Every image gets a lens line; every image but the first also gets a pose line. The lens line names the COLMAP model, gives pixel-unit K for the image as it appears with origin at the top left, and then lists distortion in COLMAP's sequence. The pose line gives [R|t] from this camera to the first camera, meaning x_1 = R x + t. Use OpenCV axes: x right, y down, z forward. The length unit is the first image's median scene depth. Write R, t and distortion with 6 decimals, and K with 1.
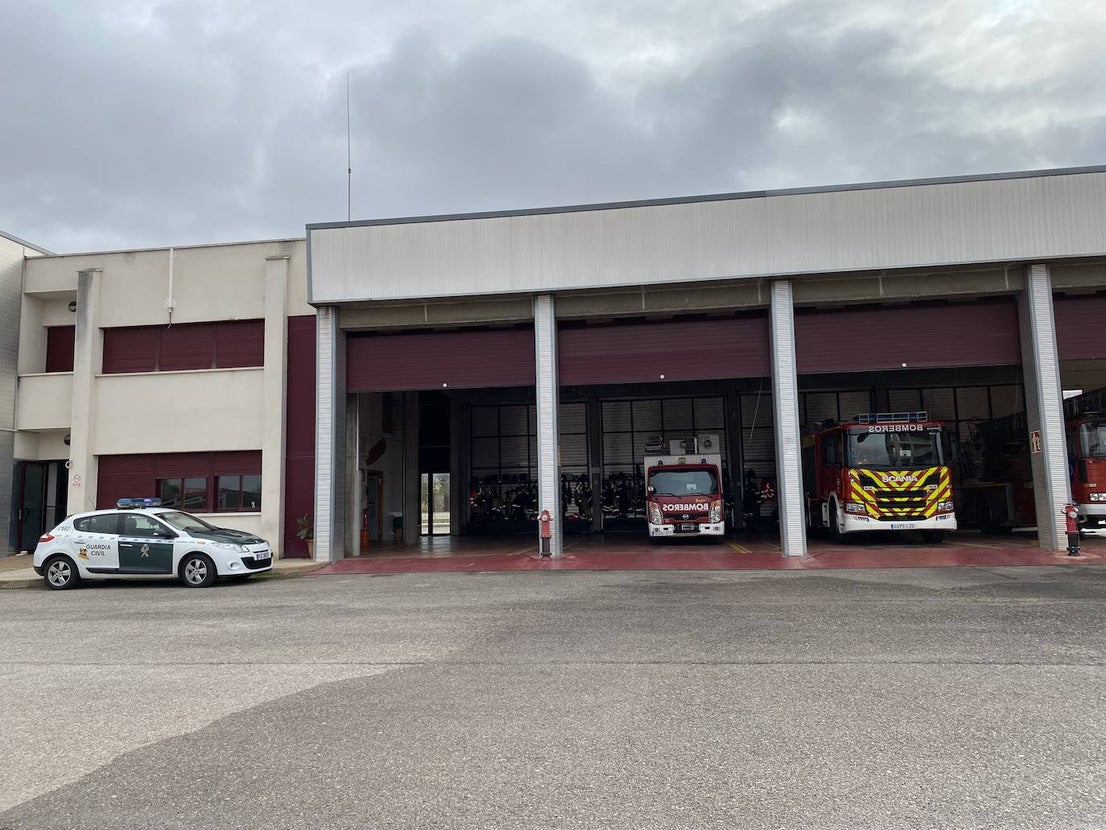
lens RADIAL K [[819.3, 0, 553.0], [0, 819.3, 415.0], [0, 0, 1]] dist [0.008199, -0.236857]
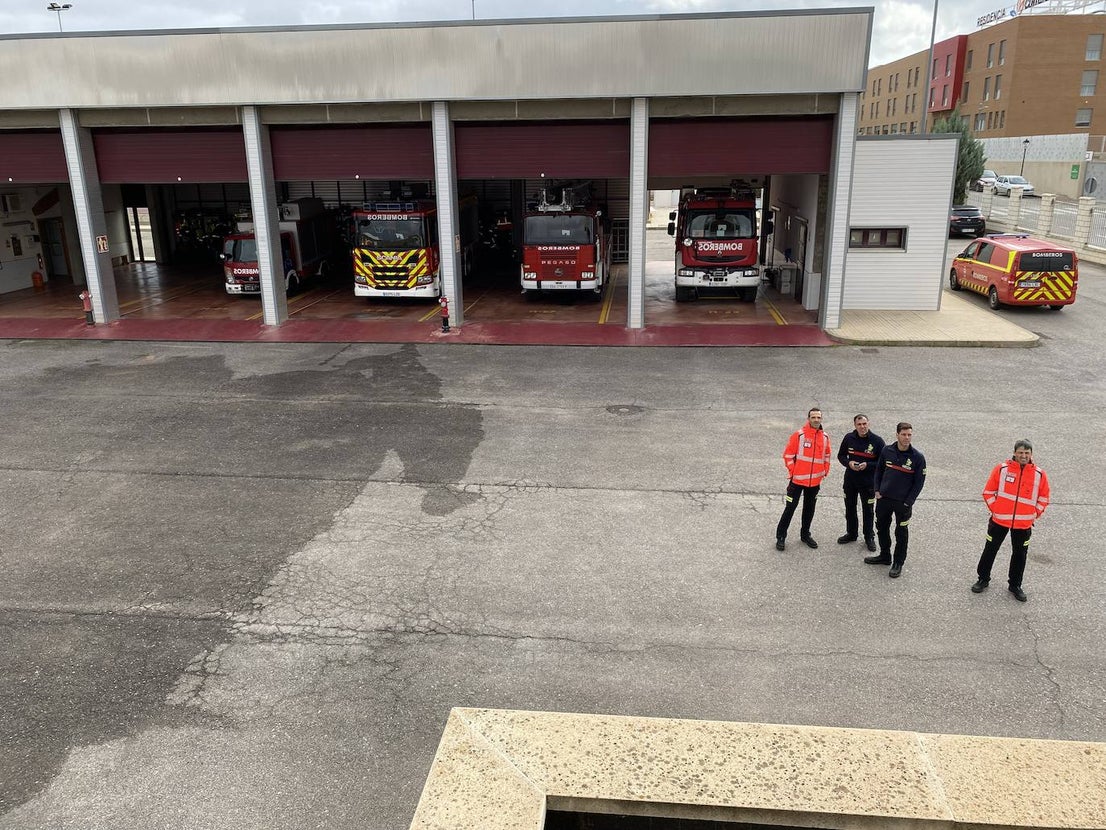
lens RADIAL K [[810.6, 0, 553.0], [0, 810.6, 415.0], [0, 0, 1]] dist [0.014436, -0.004349]
pose [[0.997863, -0.015296, 0.063521, 0.600367], [-0.011934, 0.913184, 0.407374, -0.224135], [-0.064238, -0.407261, 0.911050, -0.304227]]
